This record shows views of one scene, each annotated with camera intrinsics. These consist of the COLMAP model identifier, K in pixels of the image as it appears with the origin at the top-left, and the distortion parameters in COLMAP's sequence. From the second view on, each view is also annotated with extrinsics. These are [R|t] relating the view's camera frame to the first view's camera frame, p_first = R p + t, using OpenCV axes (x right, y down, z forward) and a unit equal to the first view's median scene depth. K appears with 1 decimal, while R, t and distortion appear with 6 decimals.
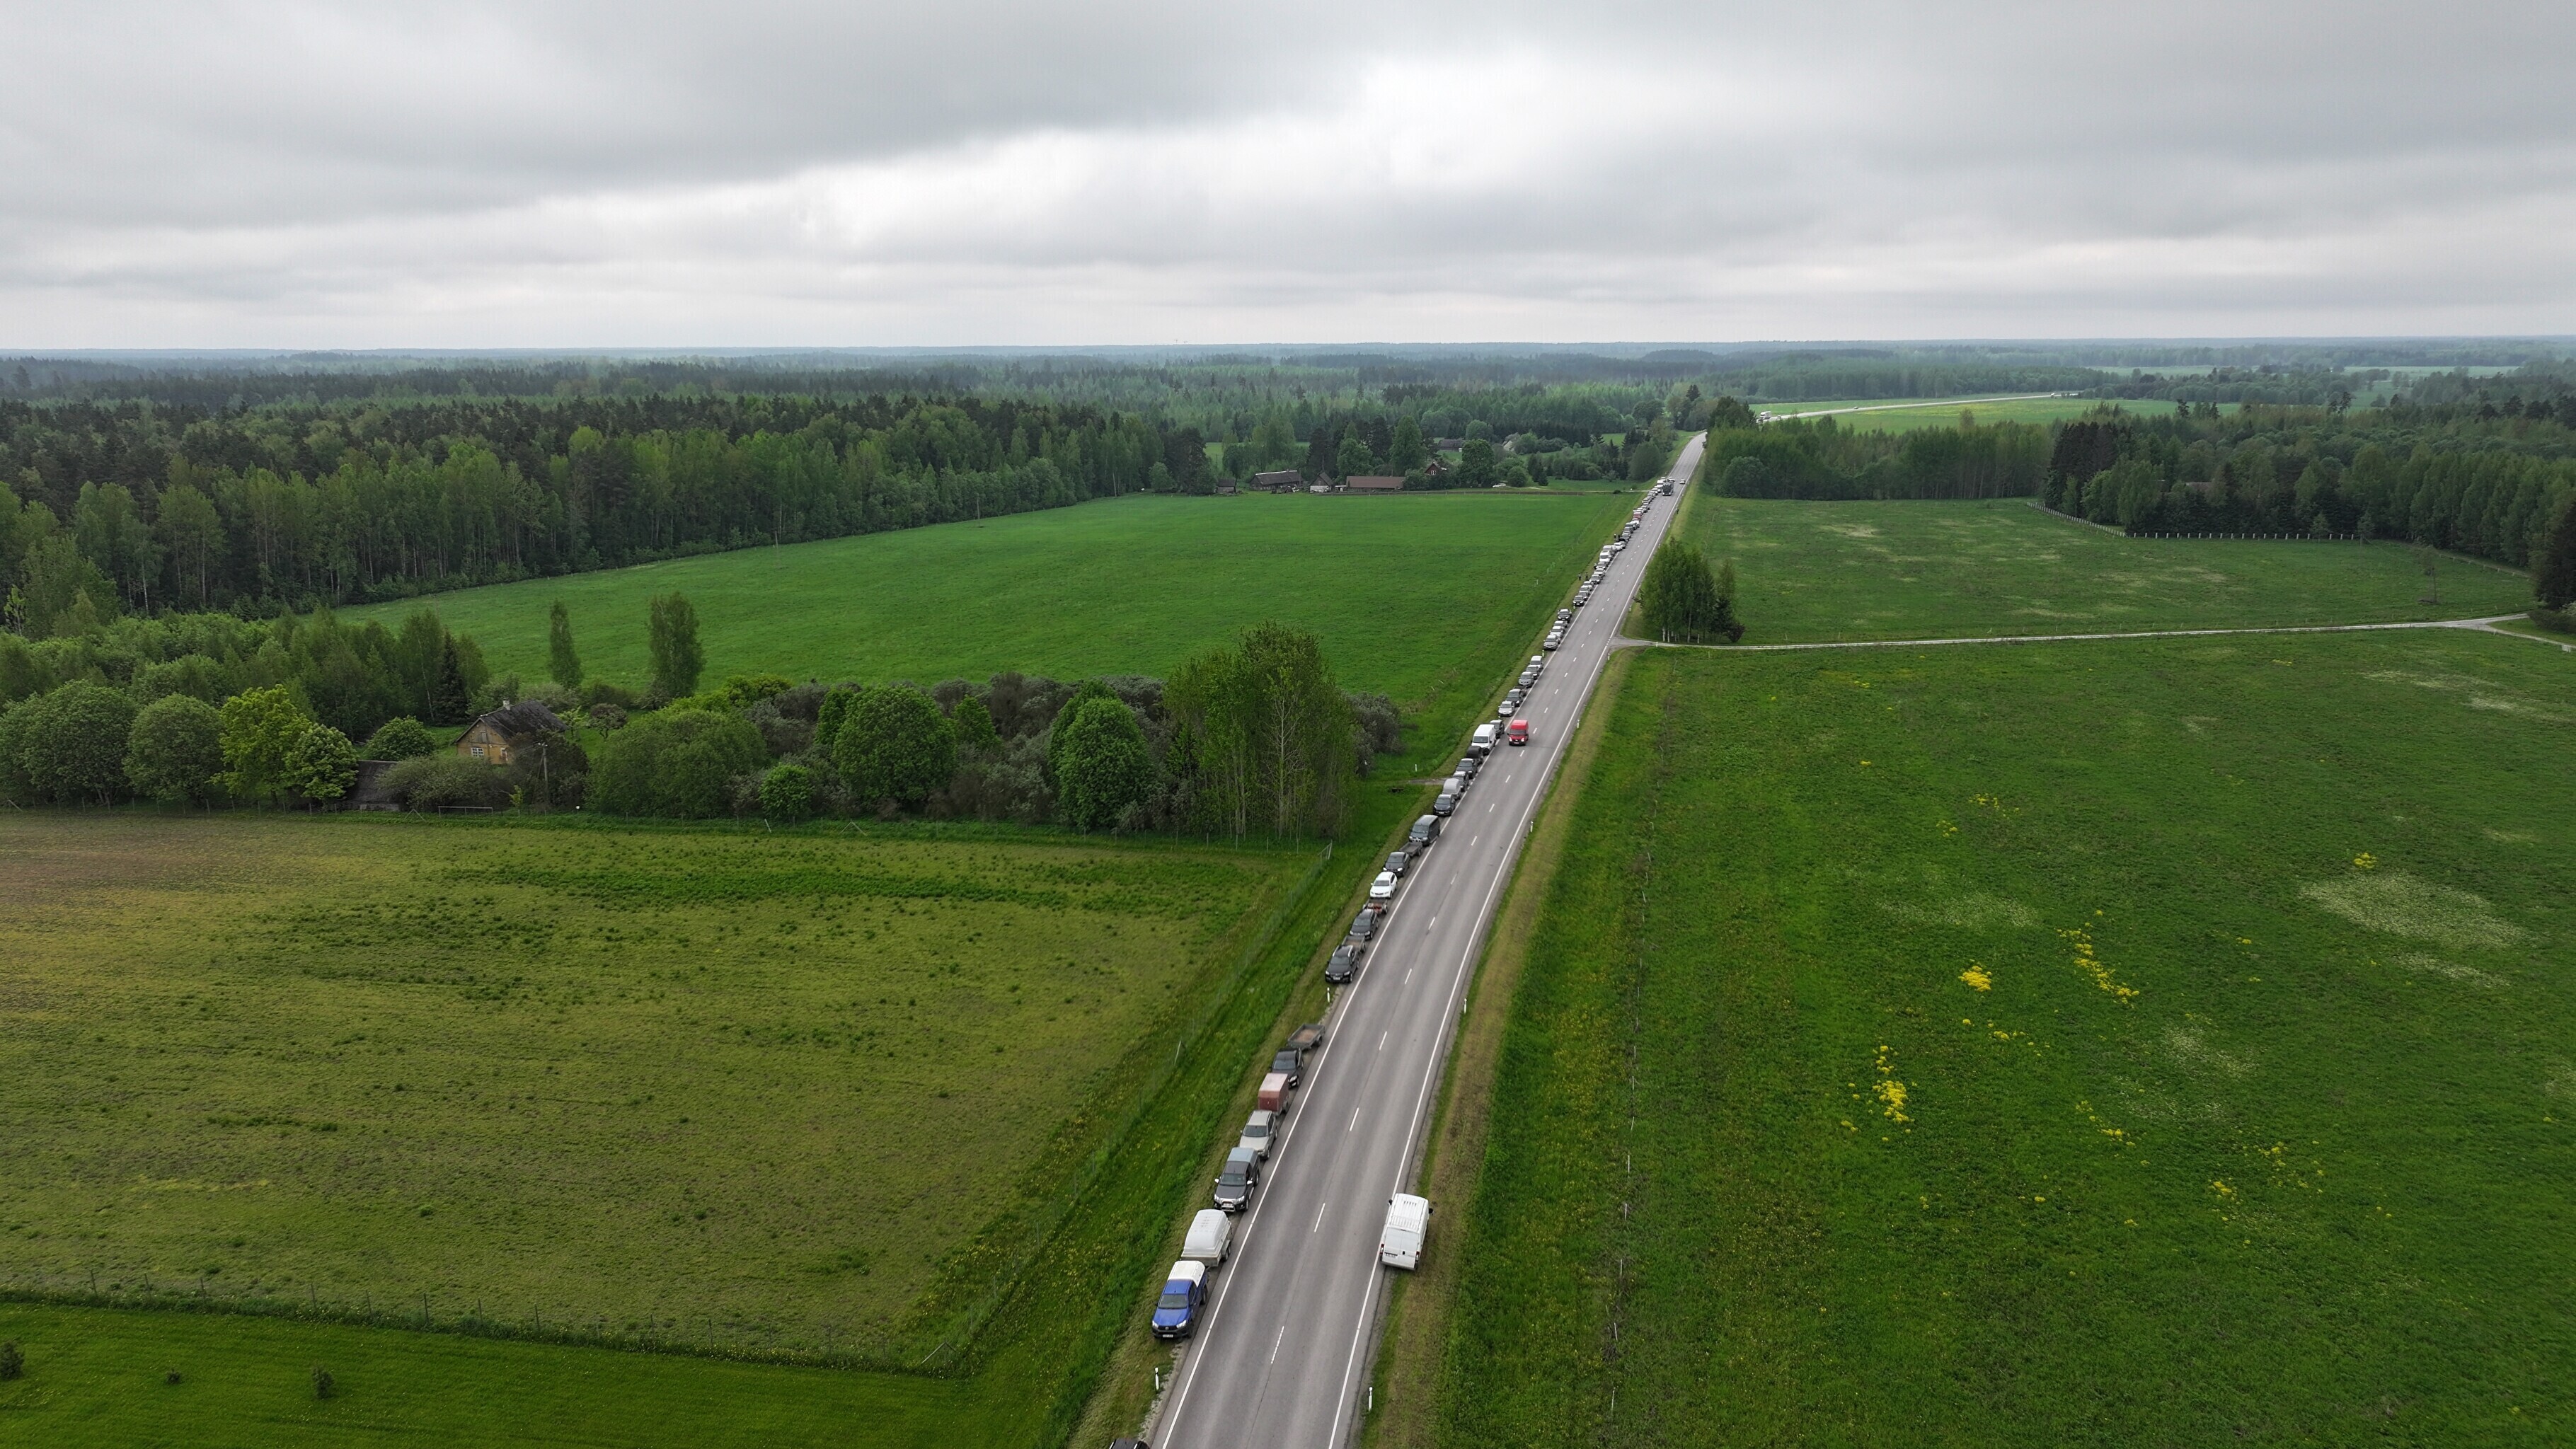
lens RADIAL K [[1781.9, 0, 1279.1], [0, 1781.9, 716.0], [0, 0, 1]] dist [0.002432, 0.003635]
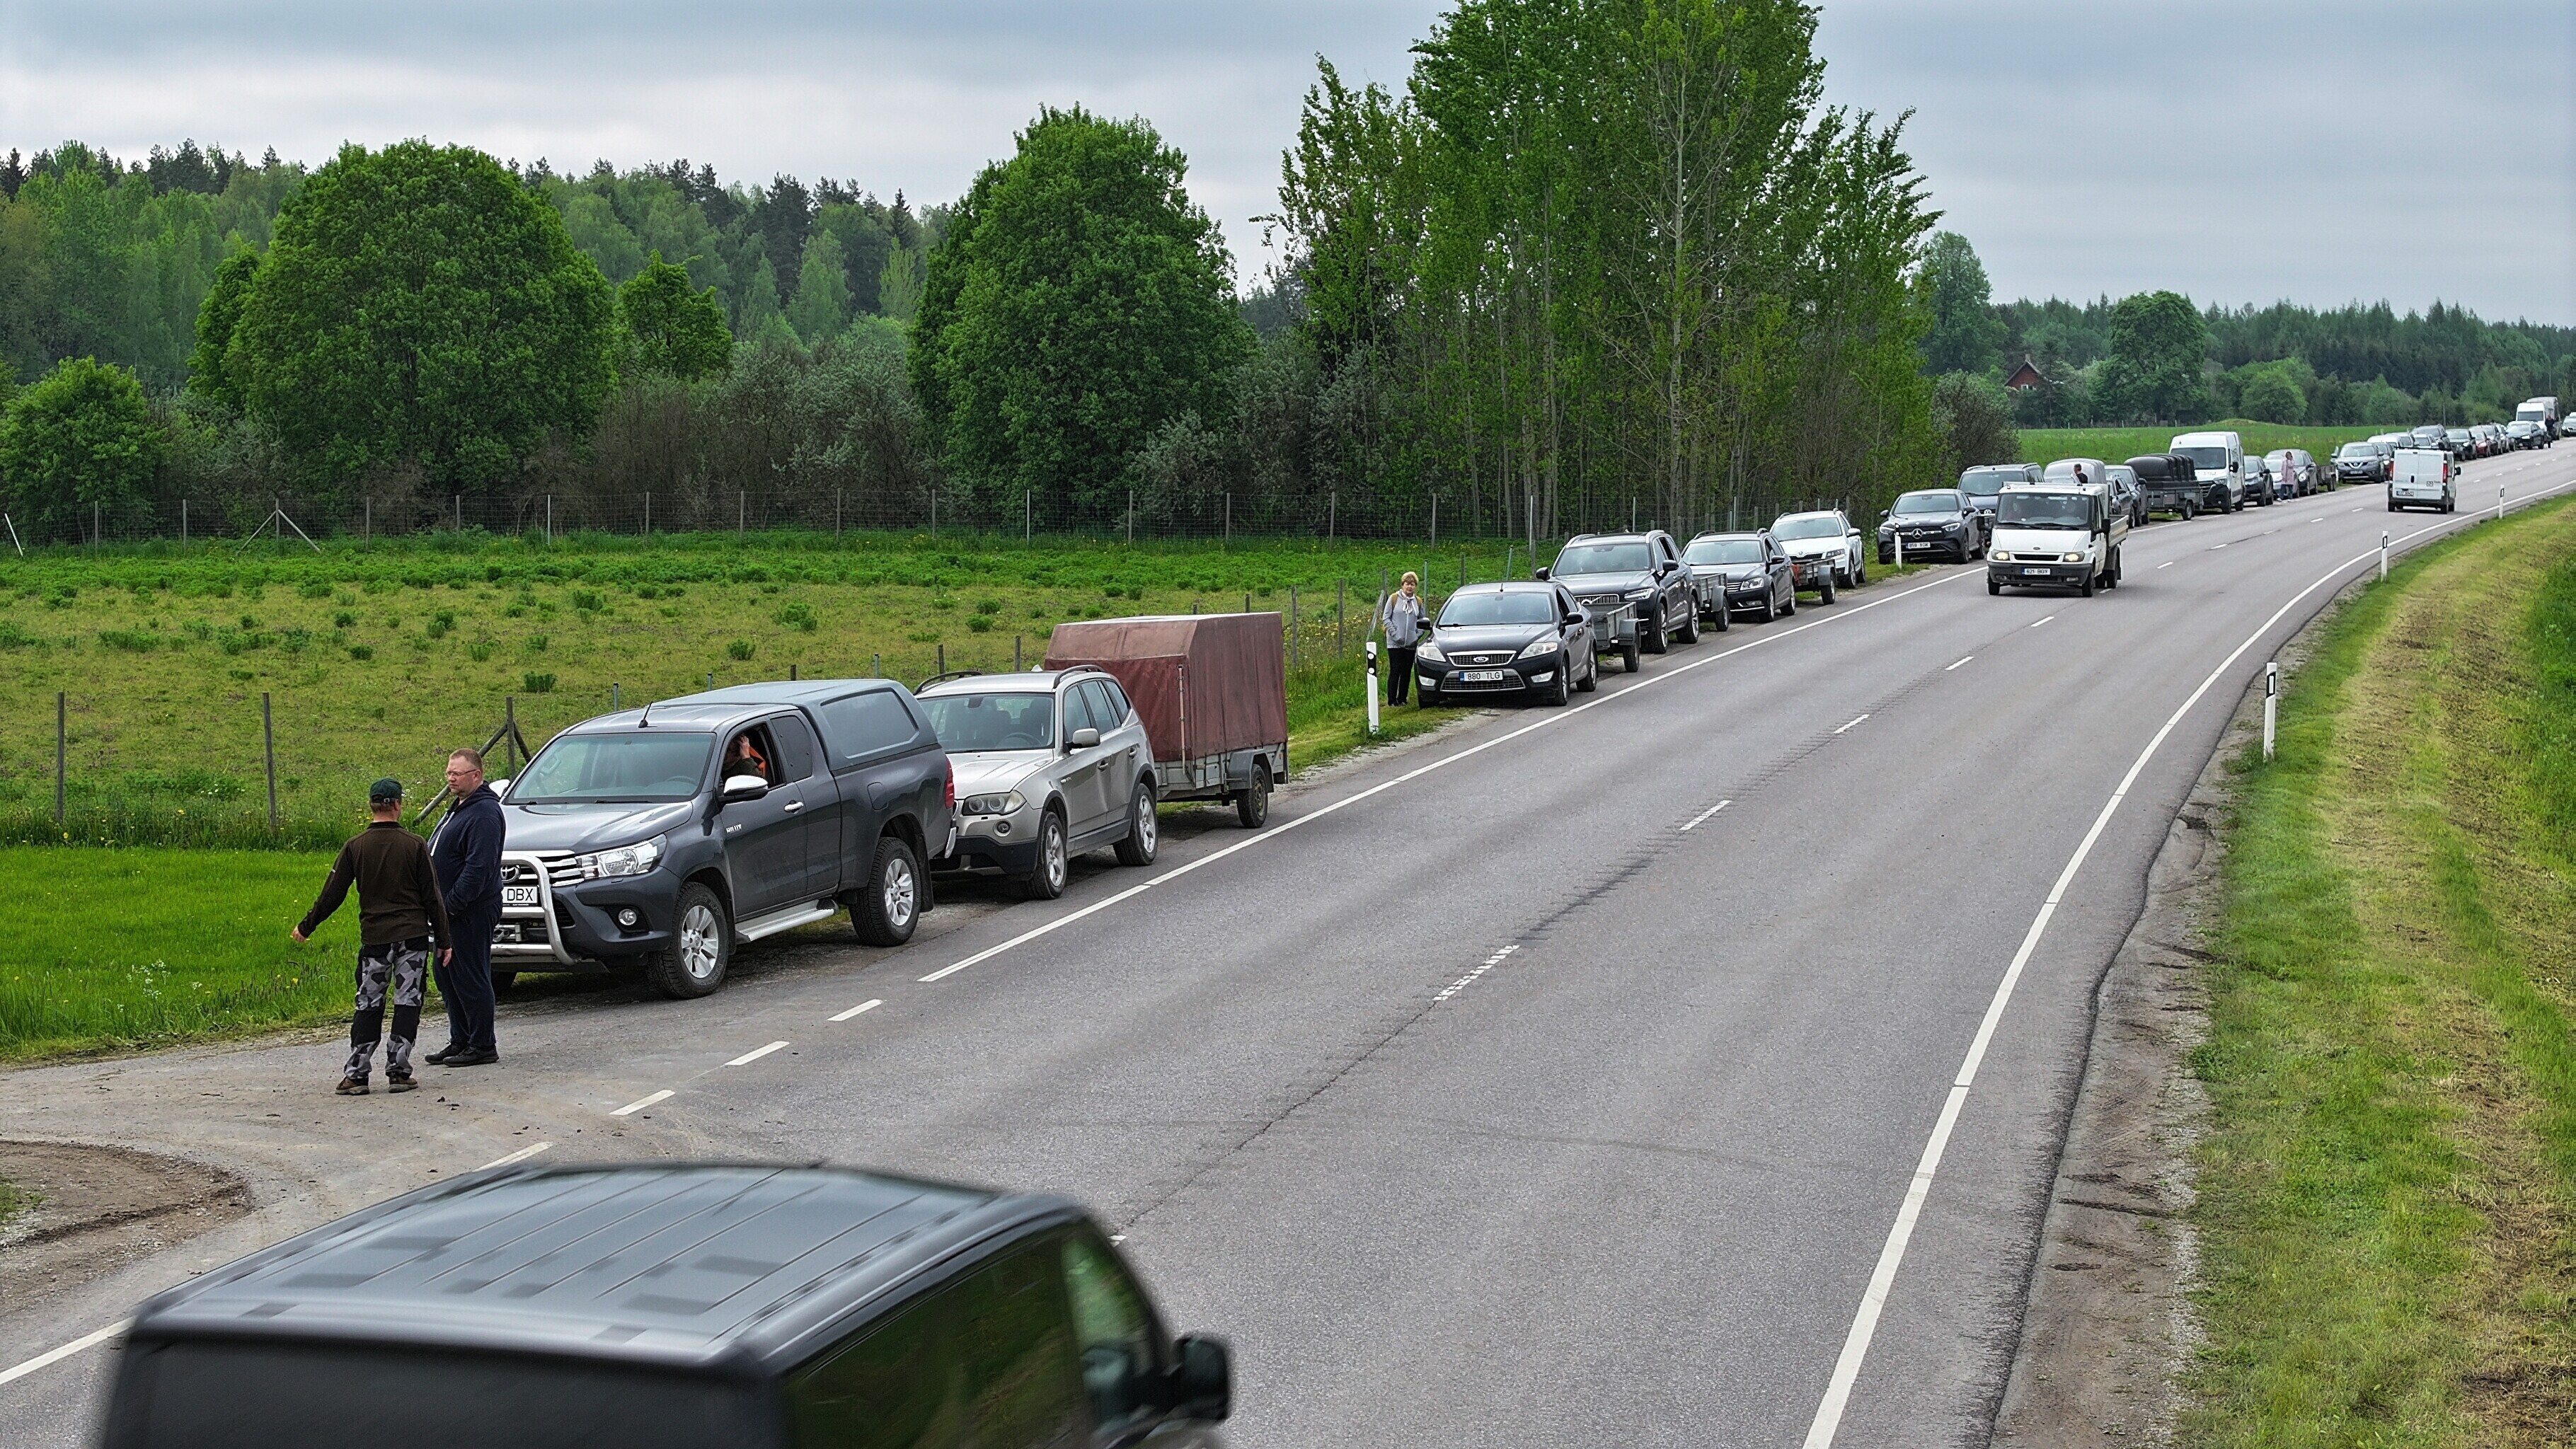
lens RADIAL K [[5072.9, 0, 1294.3], [0, 5072.9, 723.0], [0, 0, 1]] dist [-0.131517, 0.000000]
pose [[0.998745, -0.005668, -0.049767, -0.032105], [-0.000675, 0.991965, -0.126508, 0.319234], [0.050084, 0.126383, 0.990716, 0.228925]]
